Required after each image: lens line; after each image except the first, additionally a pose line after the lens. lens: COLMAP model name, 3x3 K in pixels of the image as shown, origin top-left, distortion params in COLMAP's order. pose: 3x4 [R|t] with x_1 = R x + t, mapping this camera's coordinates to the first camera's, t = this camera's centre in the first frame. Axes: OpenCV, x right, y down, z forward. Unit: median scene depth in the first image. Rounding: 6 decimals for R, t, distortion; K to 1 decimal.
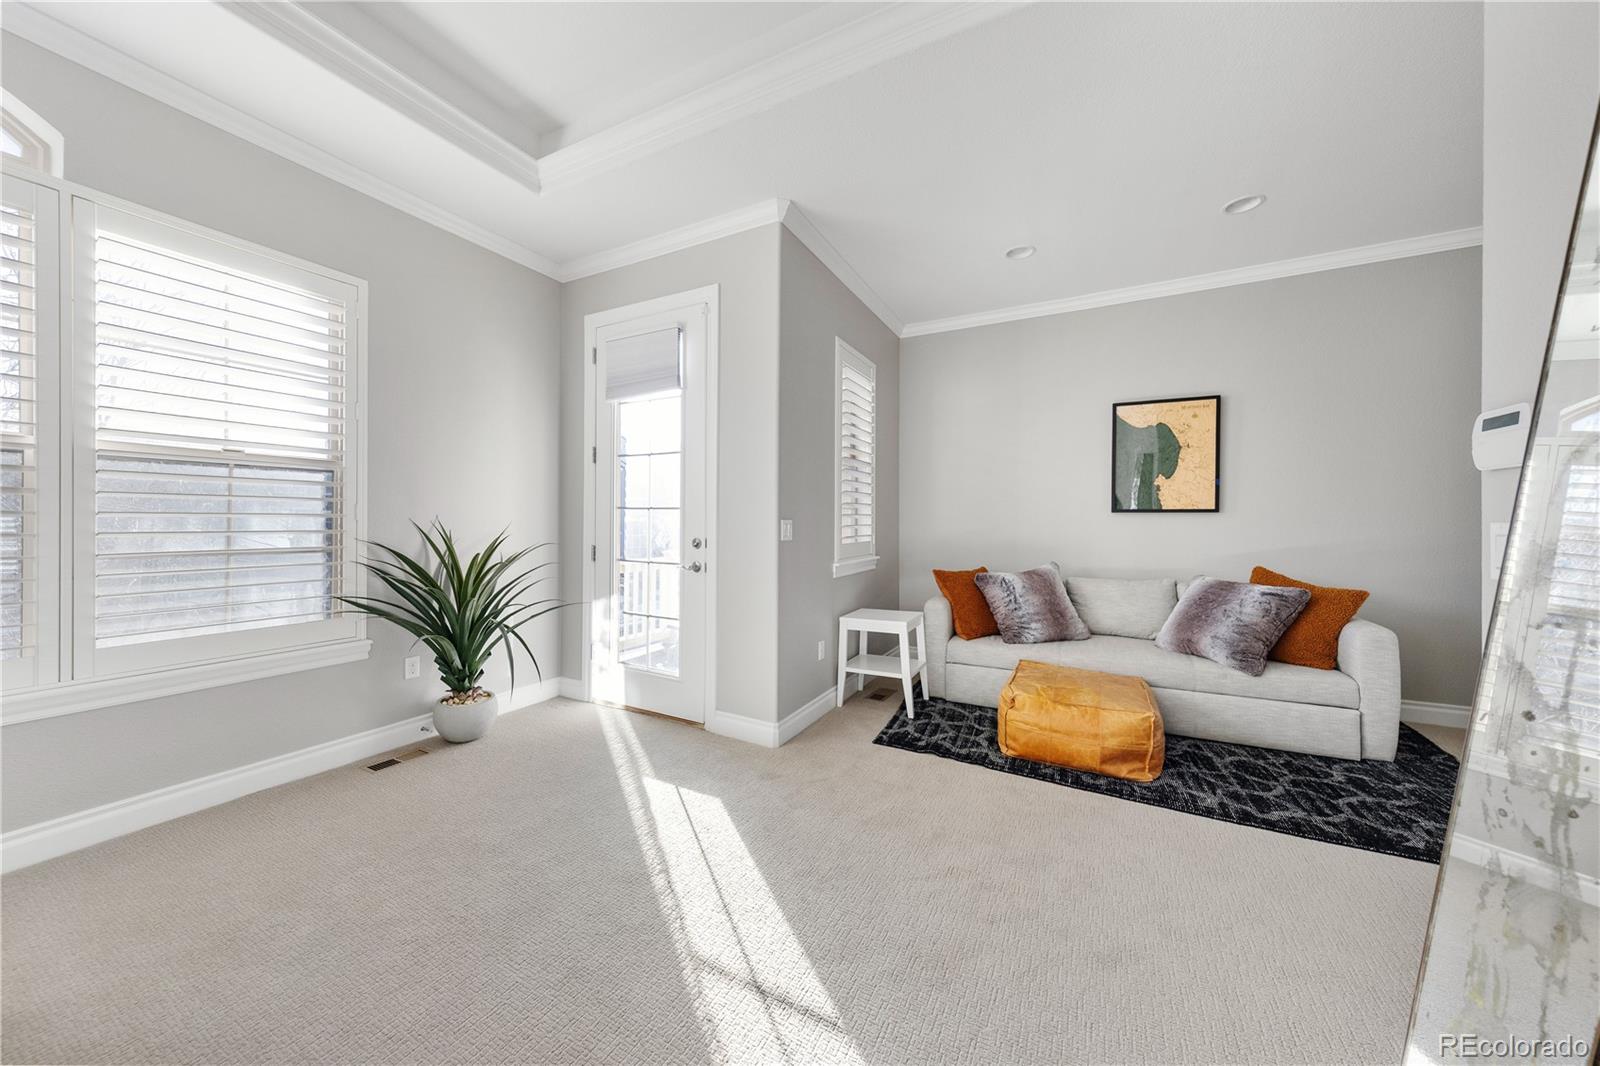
lens RADIAL K [[536.7, 0, 789.8], [0, 536.7, 524.1], [0, 0, 1]] dist [-0.016157, -0.000250]
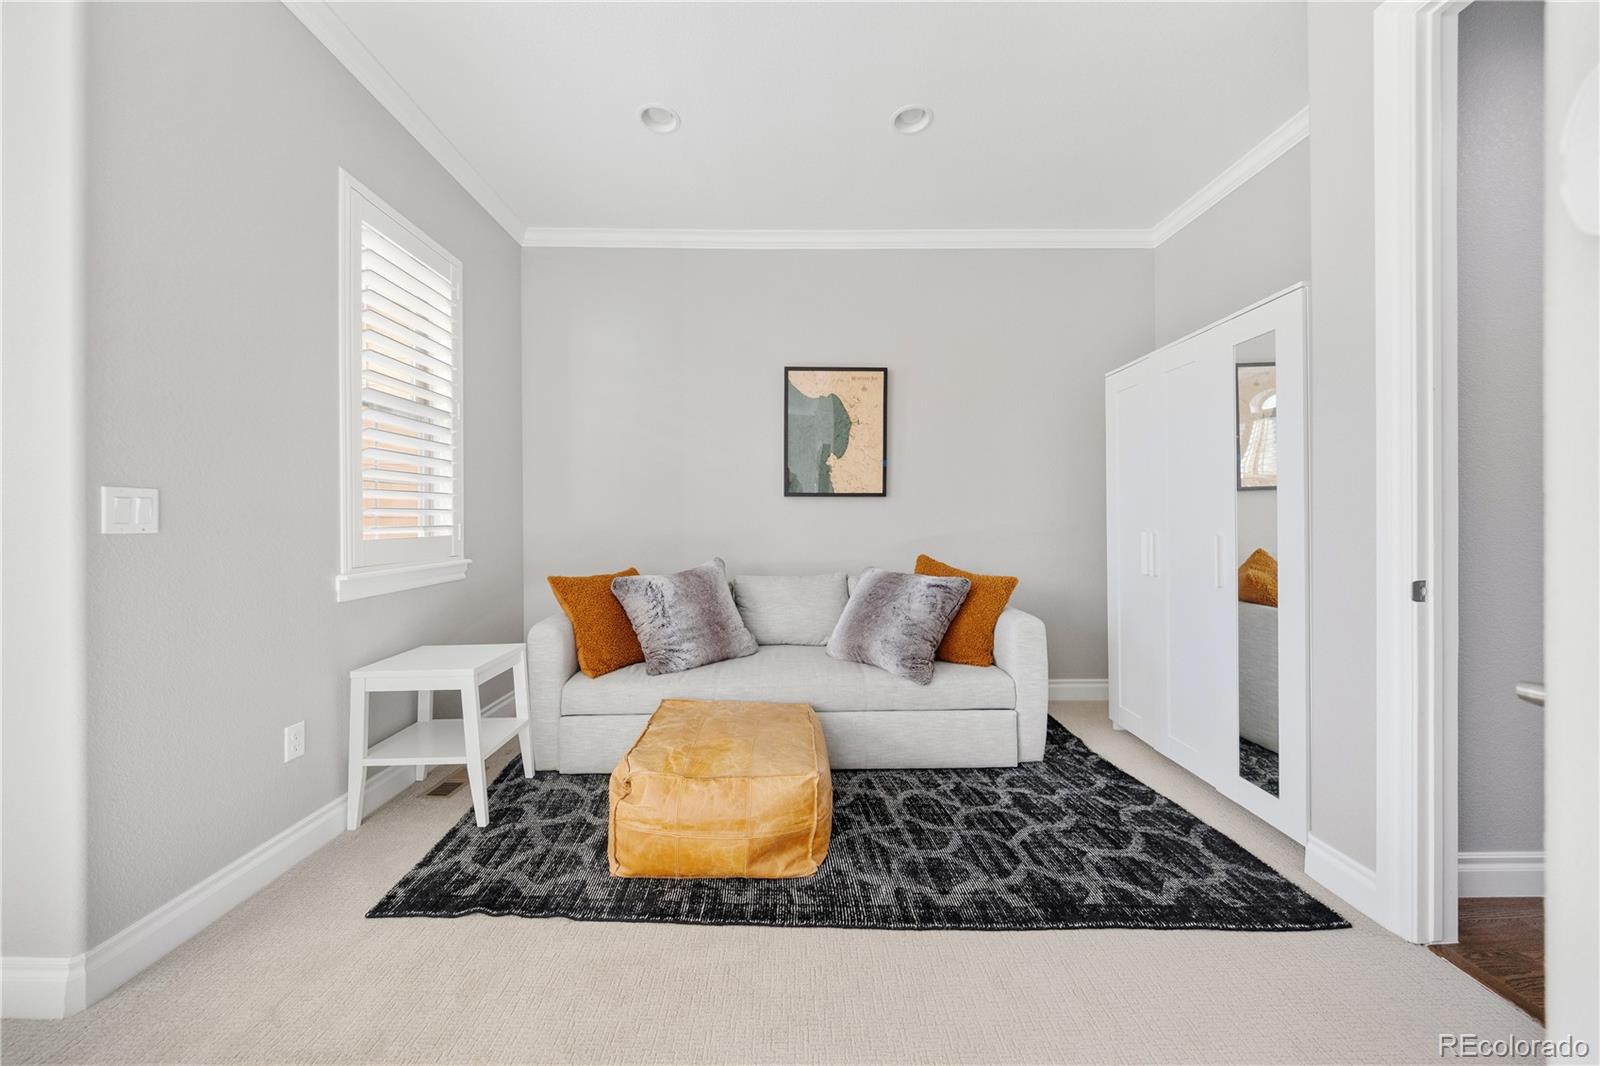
lens RADIAL K [[536.7, 0, 800.9], [0, 536.7, 523.6], [0, 0, 1]] dist [-0.016157, -0.000250]
pose [[0.862523, -0.006118, 0.505981, 0.265041], [0.005644, 0.999981, 0.002470, 0.025990], [-0.505987, 0.000725, 0.862541, 0.344013]]
